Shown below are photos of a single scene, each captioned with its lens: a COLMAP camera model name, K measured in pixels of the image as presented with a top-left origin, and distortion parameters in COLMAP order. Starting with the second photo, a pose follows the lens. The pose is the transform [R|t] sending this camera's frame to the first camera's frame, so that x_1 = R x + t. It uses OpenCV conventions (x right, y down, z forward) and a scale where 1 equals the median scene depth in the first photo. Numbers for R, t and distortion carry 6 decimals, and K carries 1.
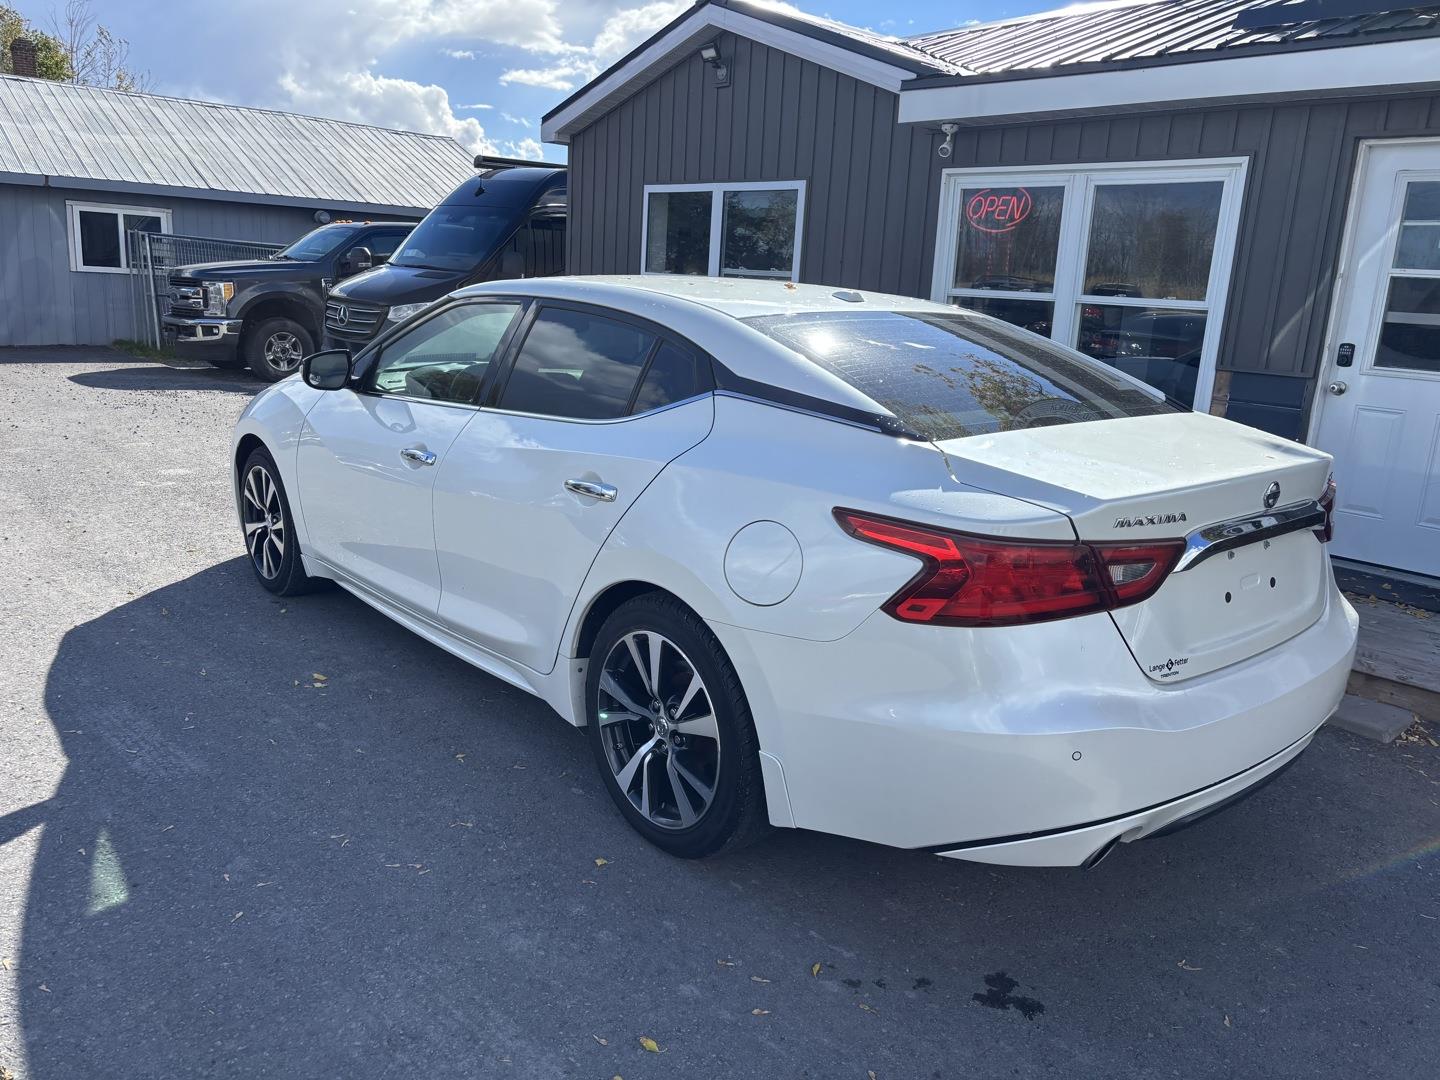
lens RADIAL K [[1082.8, 0, 712.4], [0, 1082.8, 520.6], [0, 0, 1]] dist [0.023113, -0.000157]
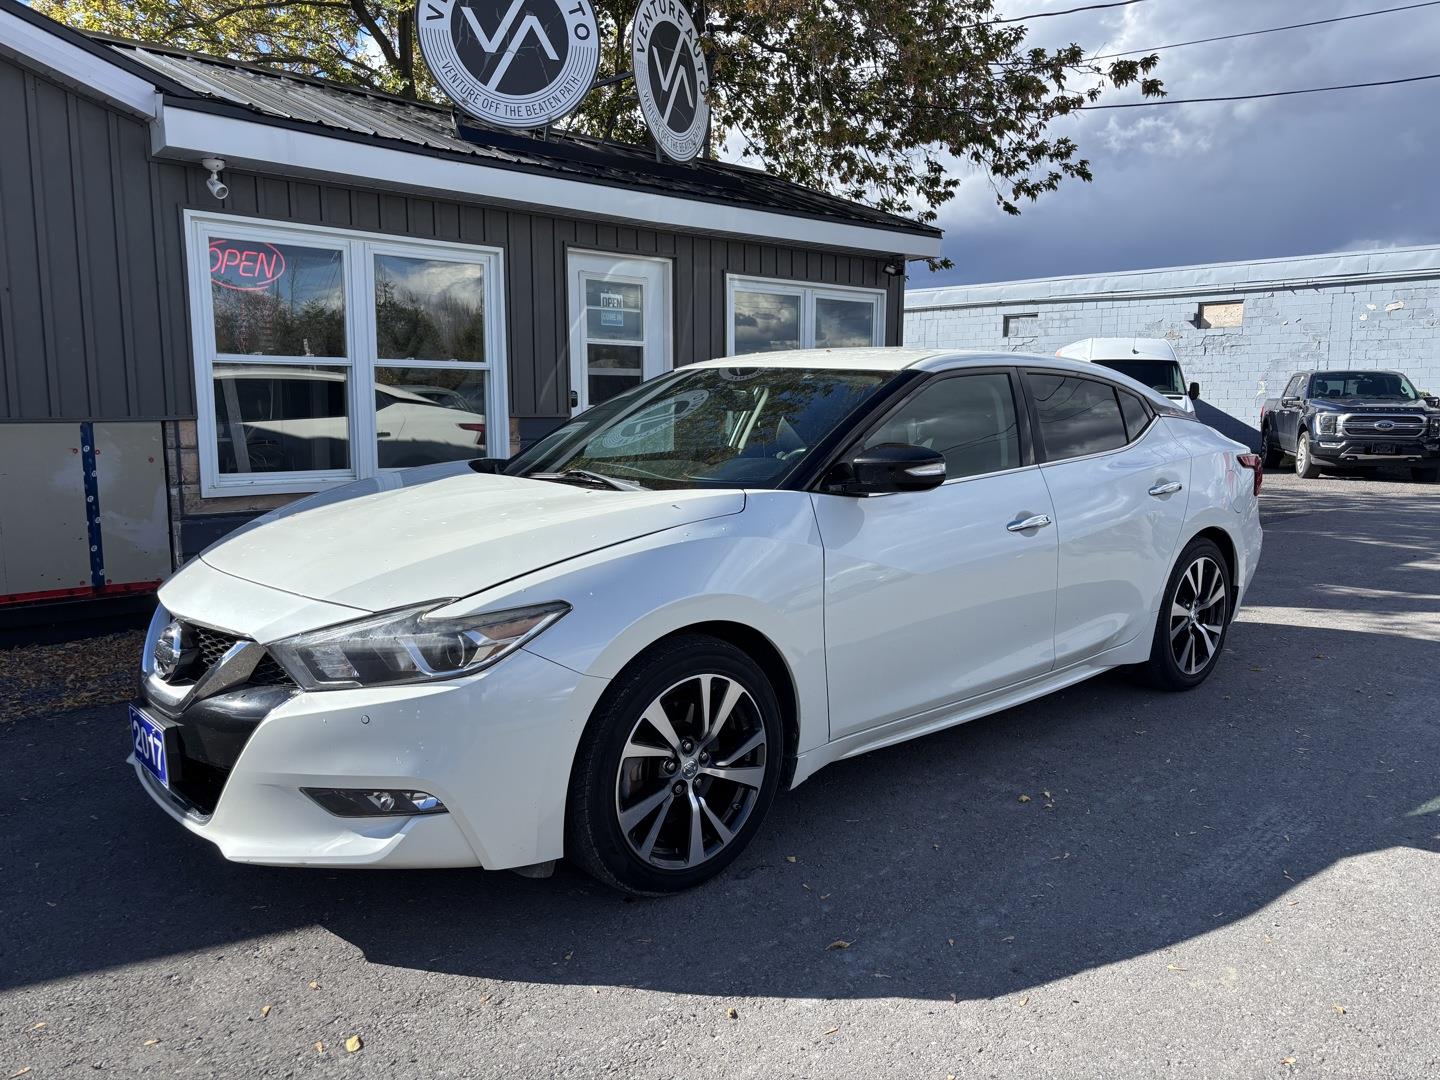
lens RADIAL K [[1088.8, 0, 720.0], [0, 1088.8, 540.0], [0, 0, 1]] dist [0.053530, -0.059120]
pose [[-0.014884, -0.181168, 0.983340, -1.045485], [0.213606, 0.960169, 0.180132, -0.237249], [-0.976807, 0.212728, 0.024408, 1.025651]]
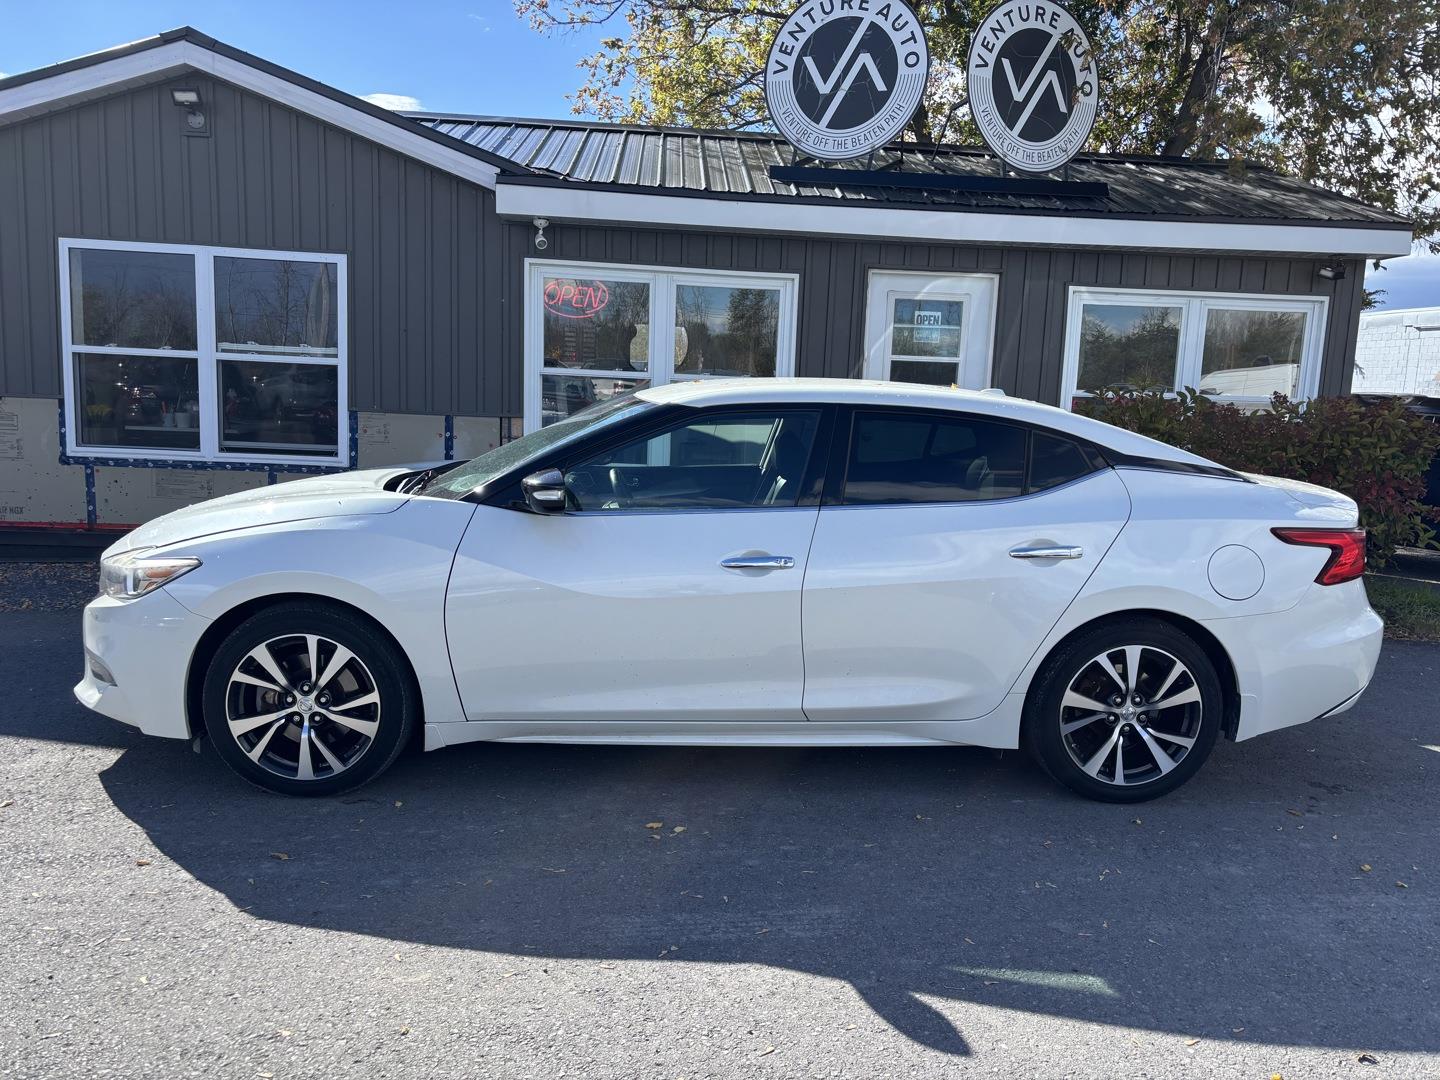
lens RADIAL K [[1078.3, 0, 720.0], [0, 1078.3, 540.0], [0, 0, 1]] dist [0.022615, -0.002387]
pose [[0.617358, -0.141884, 0.773782, -0.865068], [0.164660, 0.985119, 0.049263, -0.110033], [-0.769257, 0.096997, 0.631534, 0.319165]]
